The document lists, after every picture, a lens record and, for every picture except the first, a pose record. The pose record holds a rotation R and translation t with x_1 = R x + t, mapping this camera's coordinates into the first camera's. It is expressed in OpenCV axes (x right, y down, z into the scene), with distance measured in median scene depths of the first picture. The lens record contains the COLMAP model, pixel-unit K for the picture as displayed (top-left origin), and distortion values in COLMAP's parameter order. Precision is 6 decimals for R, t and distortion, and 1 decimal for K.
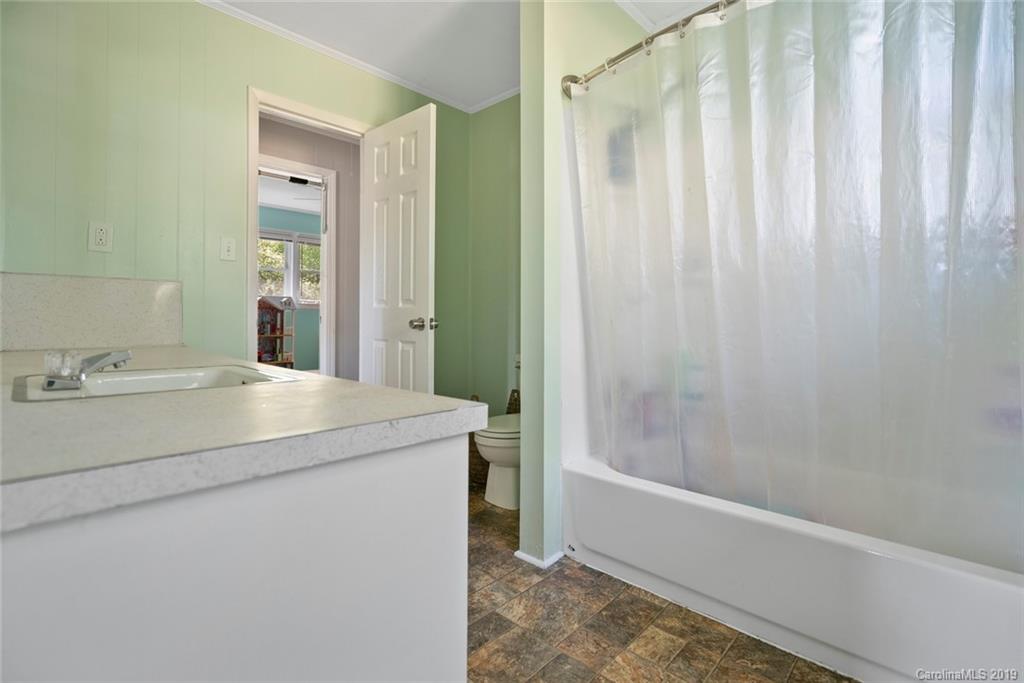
lens RADIAL K [[471.8, 0, 507.6], [0, 471.8, 313.1], [0, 0, 1]] dist [-0.007093, 0.003850]
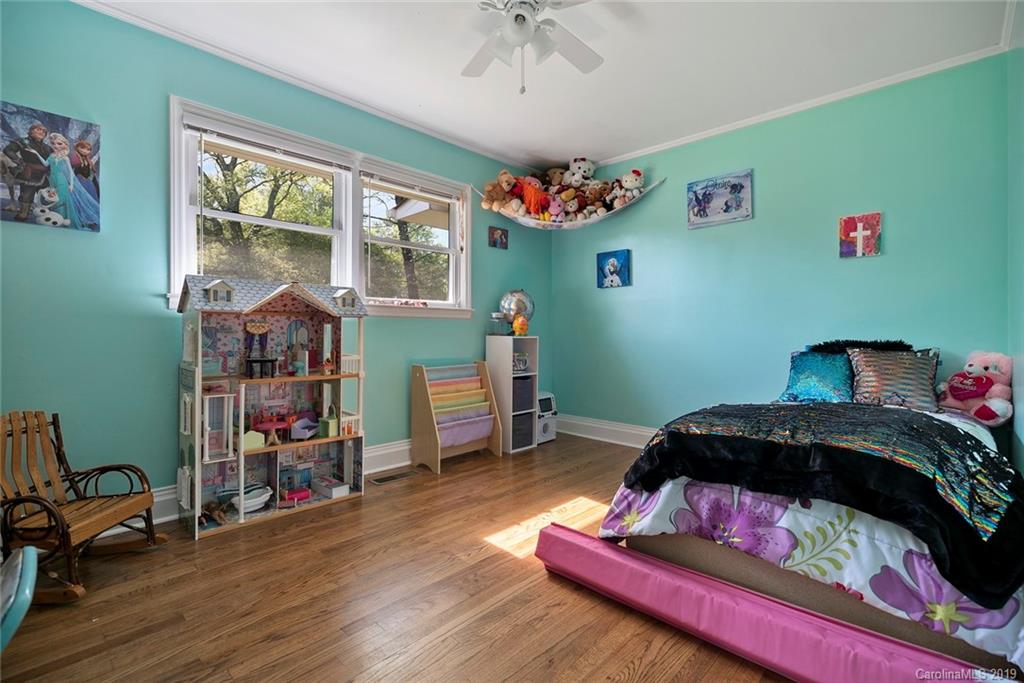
lens RADIAL K [[471.8, 0, 514.7], [0, 471.8, 335.3], [0, 0, 1]] dist [-0.007093, 0.003850]
pose [[0.999944, -0.003162, -0.010108, -0.227399], [0.003374, 0.999772, 0.021083, 0.000975], [0.010039, -0.021115, 0.999727, 0.417451]]
